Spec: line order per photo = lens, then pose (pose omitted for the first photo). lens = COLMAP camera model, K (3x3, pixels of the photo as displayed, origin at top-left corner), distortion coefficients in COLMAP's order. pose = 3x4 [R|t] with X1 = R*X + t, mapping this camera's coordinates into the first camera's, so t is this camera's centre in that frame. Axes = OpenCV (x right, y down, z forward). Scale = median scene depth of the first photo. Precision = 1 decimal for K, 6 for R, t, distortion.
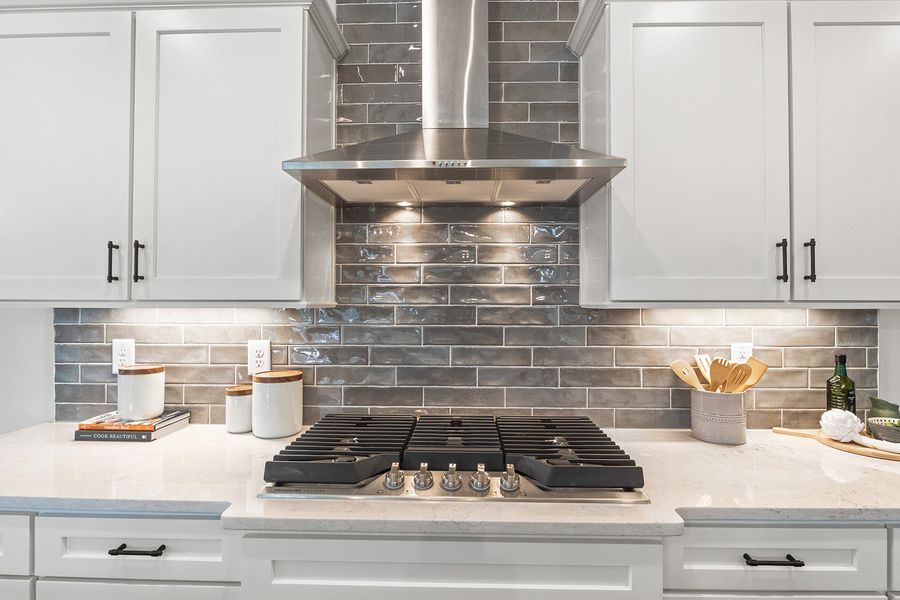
lens RADIAL K [[467.0, 0, 463.5], [0, 467.0, 282.3], [0, 0, 1]] dist [-0.004736, 0.001515]
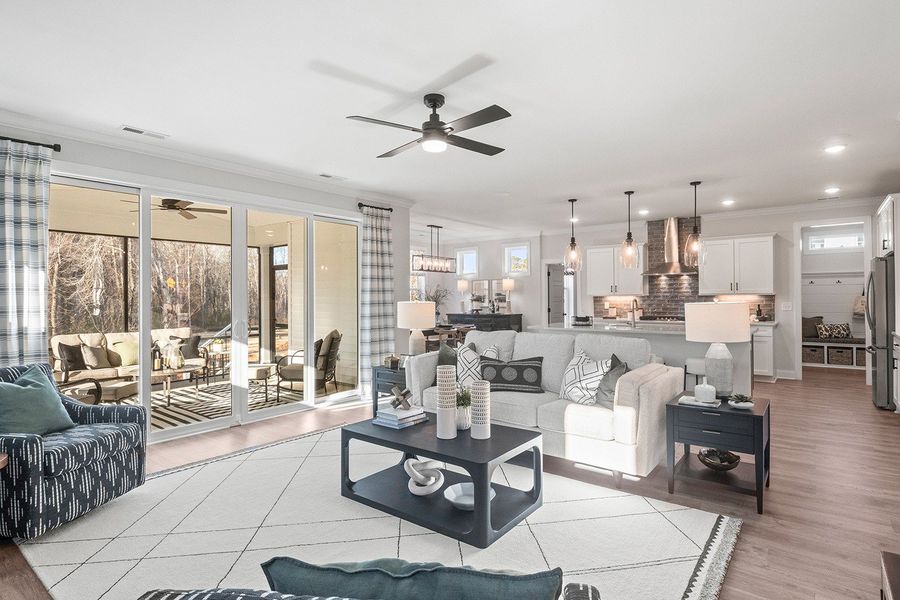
lens RADIAL K [[467.0, 0, 451.4], [0, 467.0, 296.2], [0, 0, 1]] dist [-0.004736, 0.001515]
pose [[0.802807, -0.009032, -0.596170, 1.048041], [0.019025, 0.999764, 0.010473, -0.037805], [0.595935, -0.019750, 0.802790, -4.436571]]
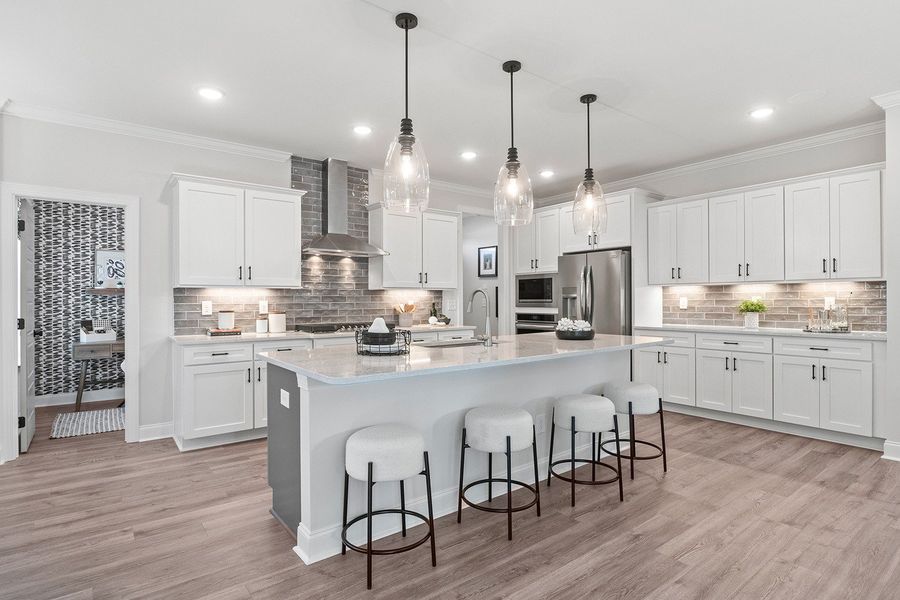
lens RADIAL K [[467.0, 0, 446.3], [0, 467.0, 299.4], [0, 0, 1]] dist [-0.004736, 0.001515]
pose [[0.786336, -0.004379, 0.617783, -1.303914], [-0.006399, 0.999864, 0.015231, 0.067489], [-0.617766, -0.015930, 0.786201, -1.838504]]
